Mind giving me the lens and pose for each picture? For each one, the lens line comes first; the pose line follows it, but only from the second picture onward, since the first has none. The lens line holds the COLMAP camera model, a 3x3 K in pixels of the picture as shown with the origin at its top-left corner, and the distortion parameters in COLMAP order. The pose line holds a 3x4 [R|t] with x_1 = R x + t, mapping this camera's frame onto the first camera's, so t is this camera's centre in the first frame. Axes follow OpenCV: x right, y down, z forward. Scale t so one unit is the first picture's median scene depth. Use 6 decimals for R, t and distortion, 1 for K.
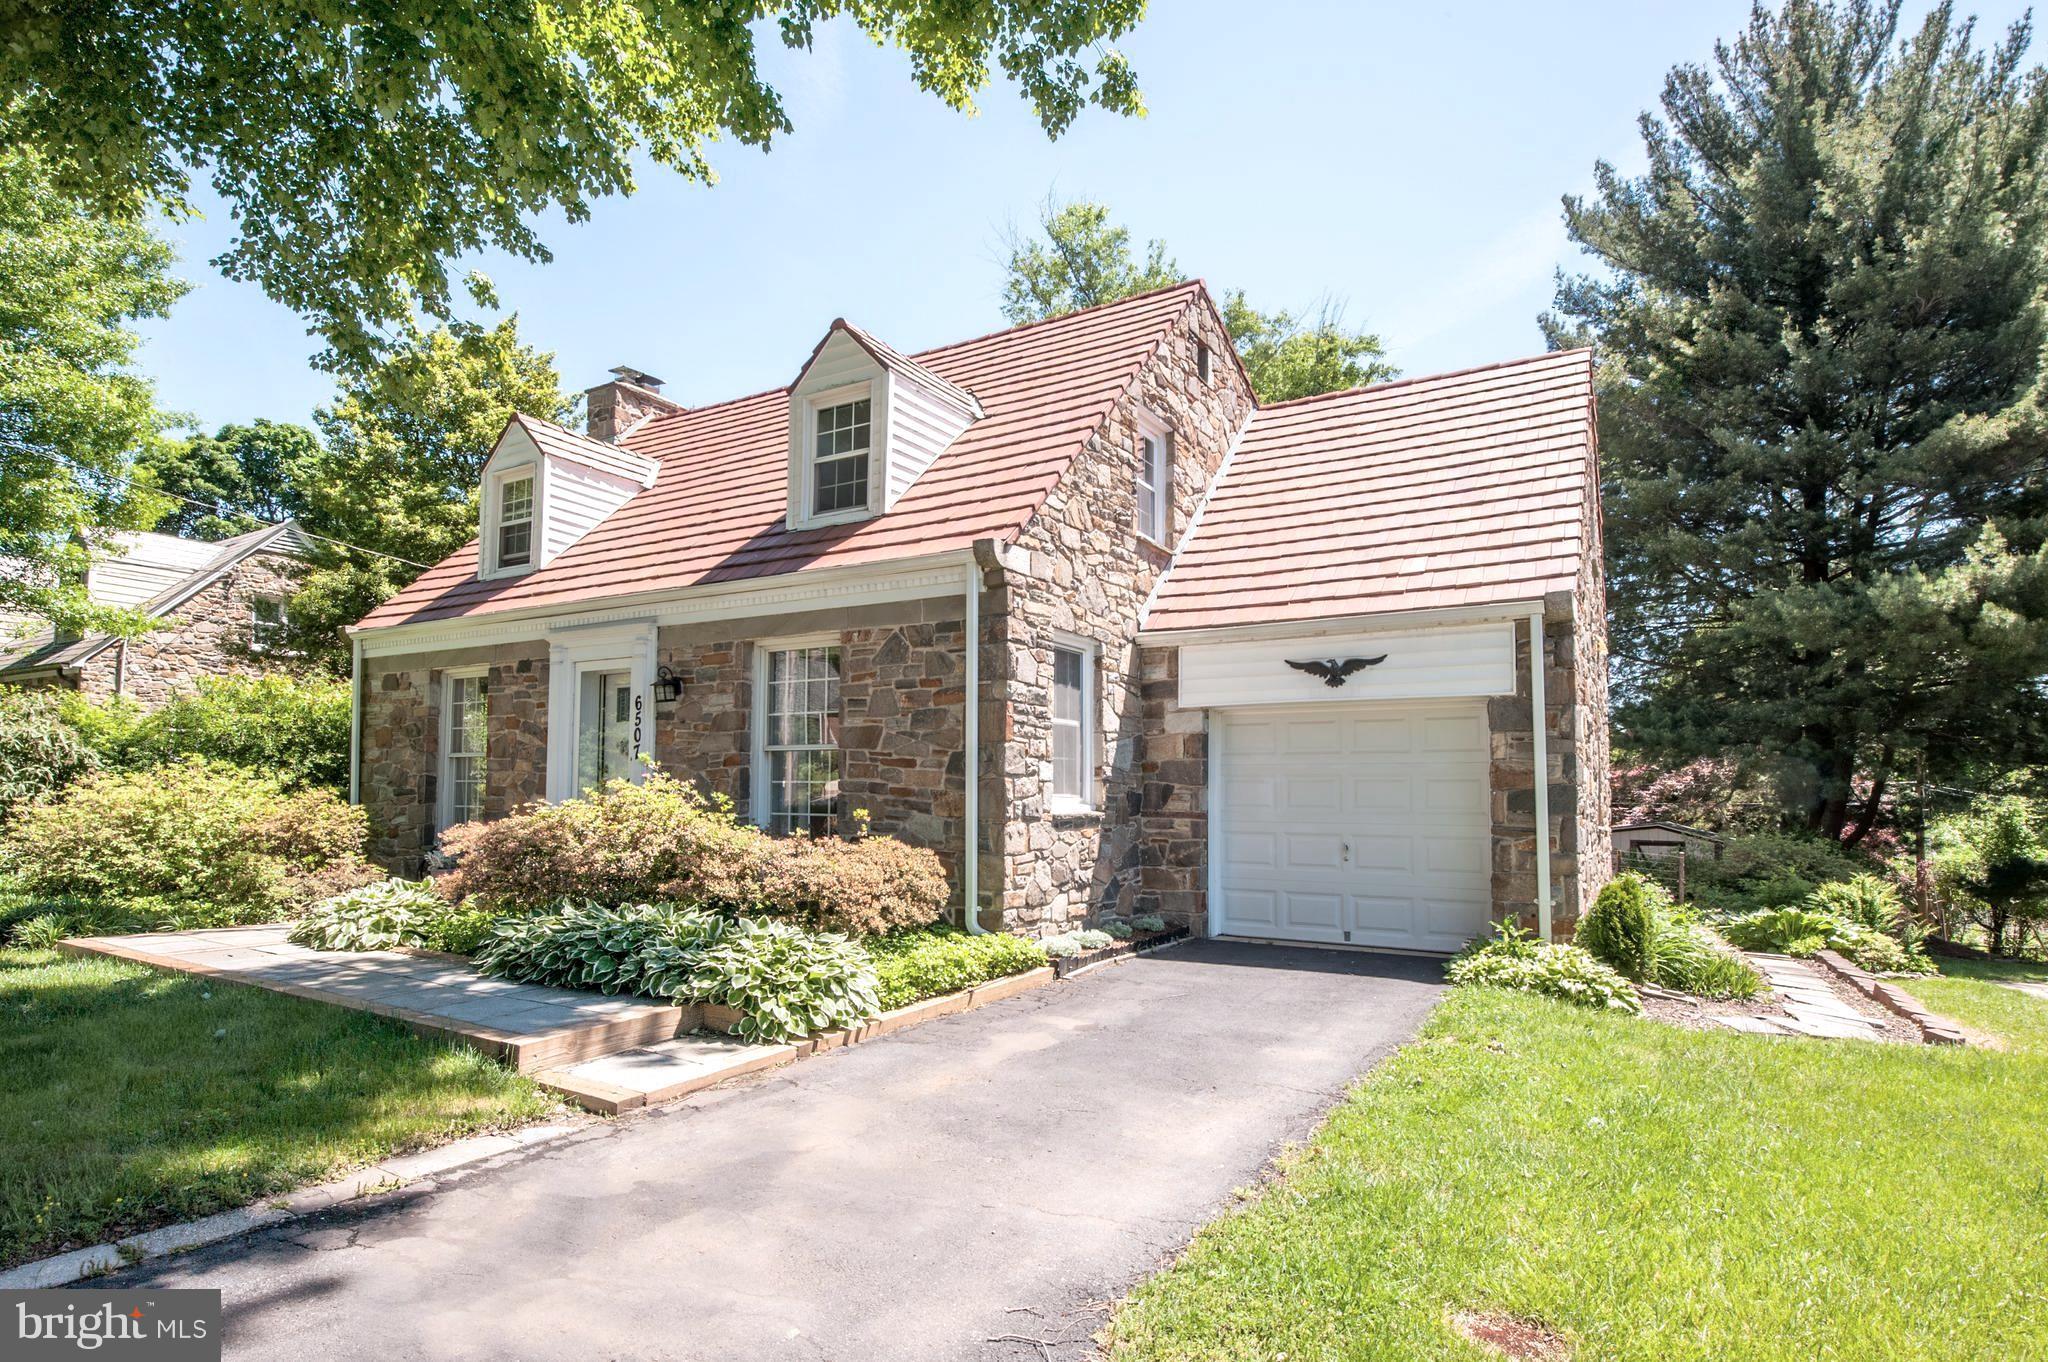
lens RADIAL K [[906.1, 0, 1016.1], [0, 906.1, 742.8], [0, 0, 1]] dist [-0.000438, -0.000286]
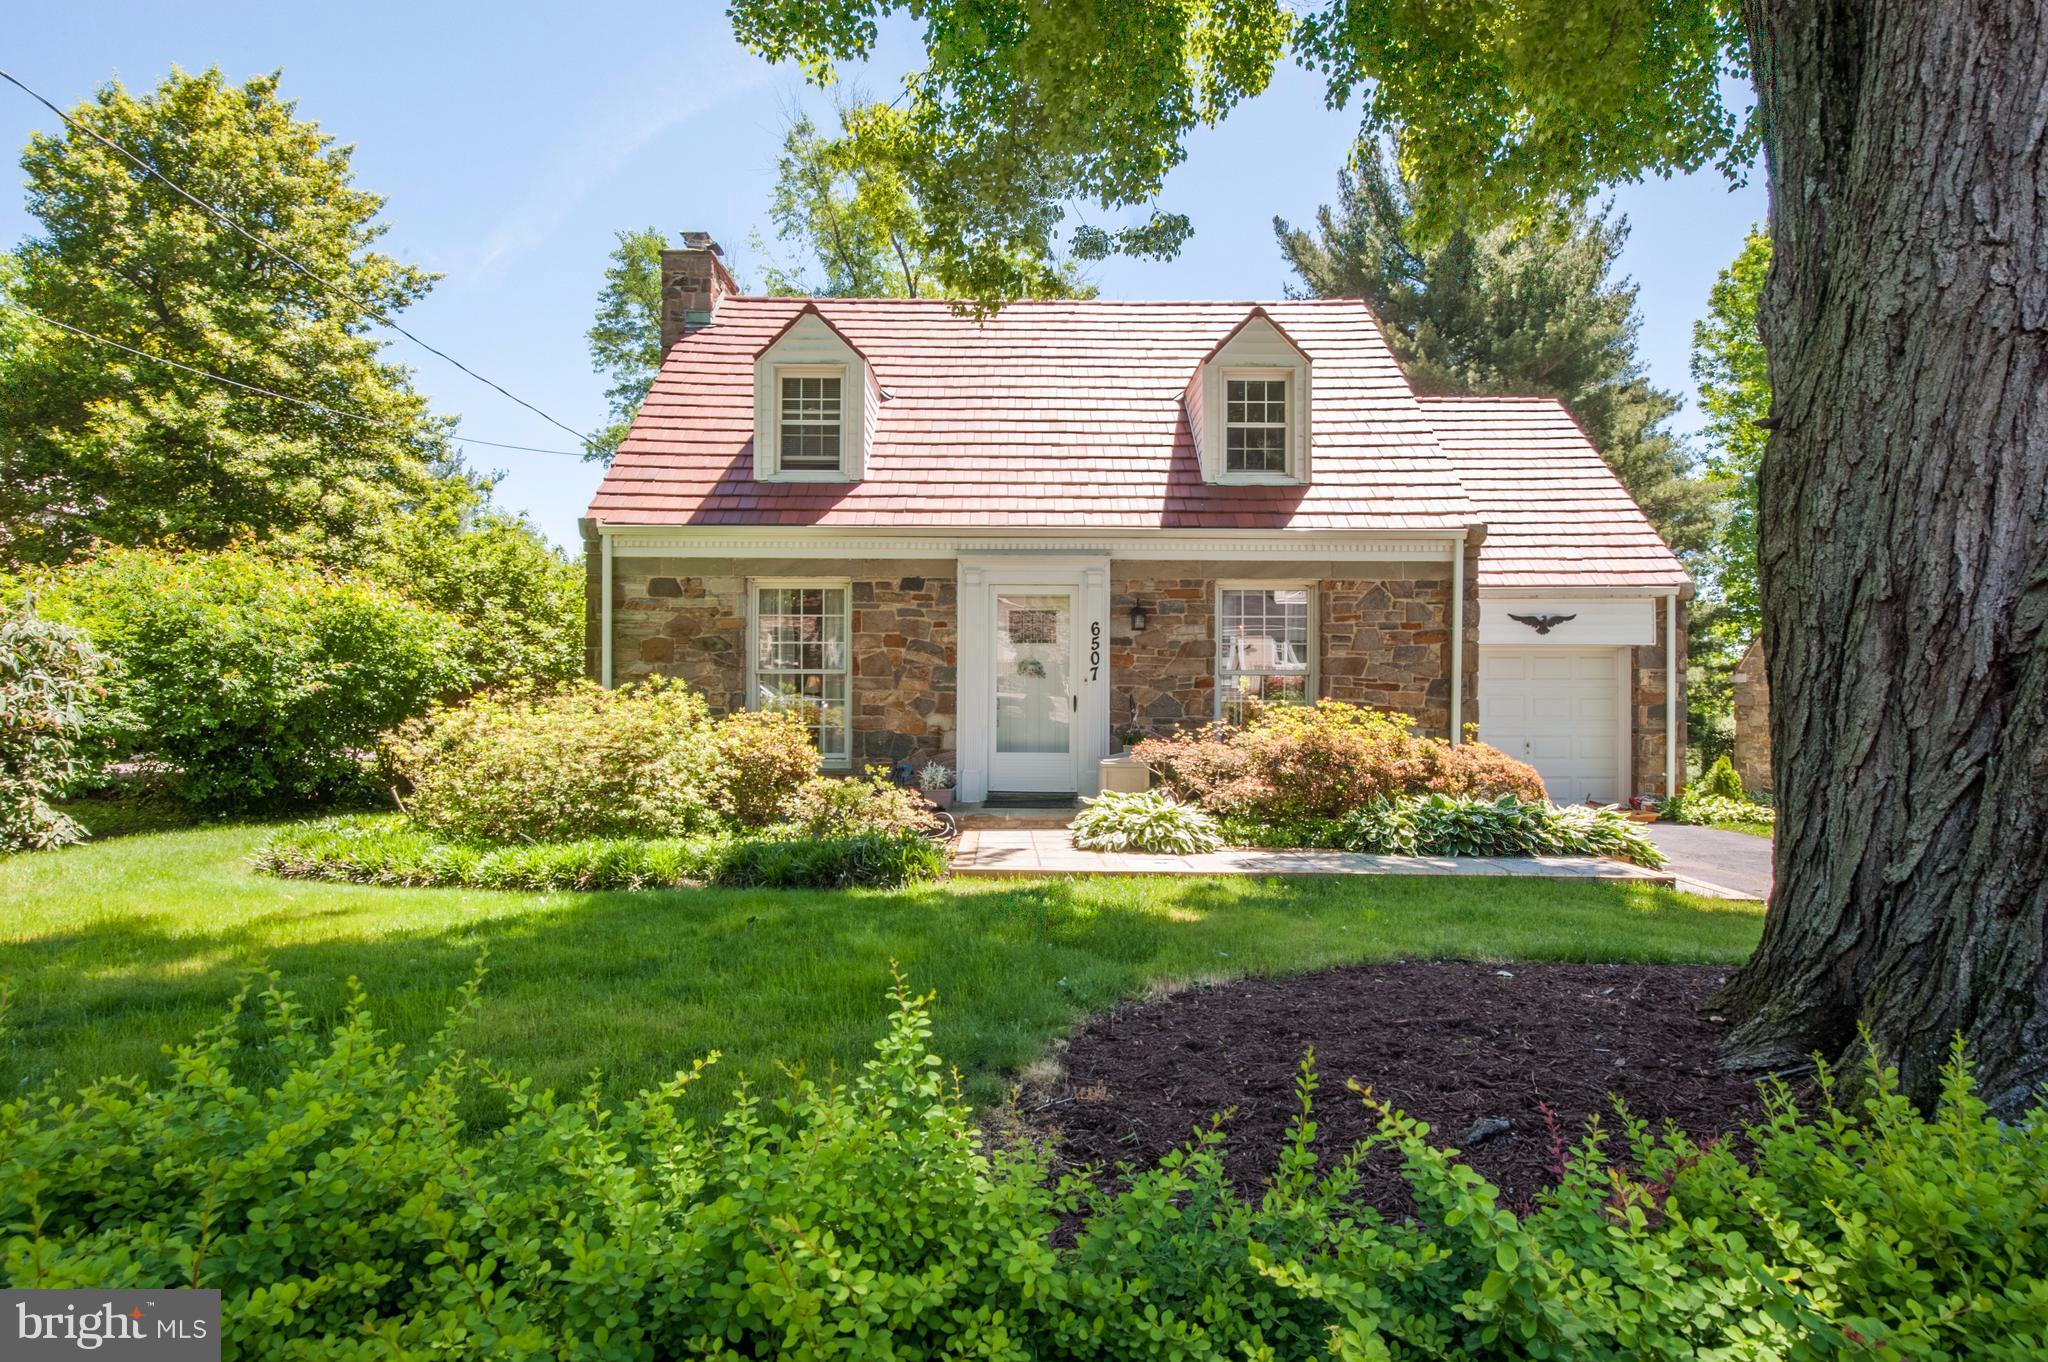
lens RADIAL K [[931.6, 0, 1024.0], [0, 931.6, 681.0], [0, 0, 1]] dist [-0.003426, -0.000308]
pose [[0.888224, 0.004806, 0.459386, -1.032139], [-0.020030, 0.999400, 0.028273, -0.011865], [-0.458974, -0.034315, 0.887787, 0.050230]]
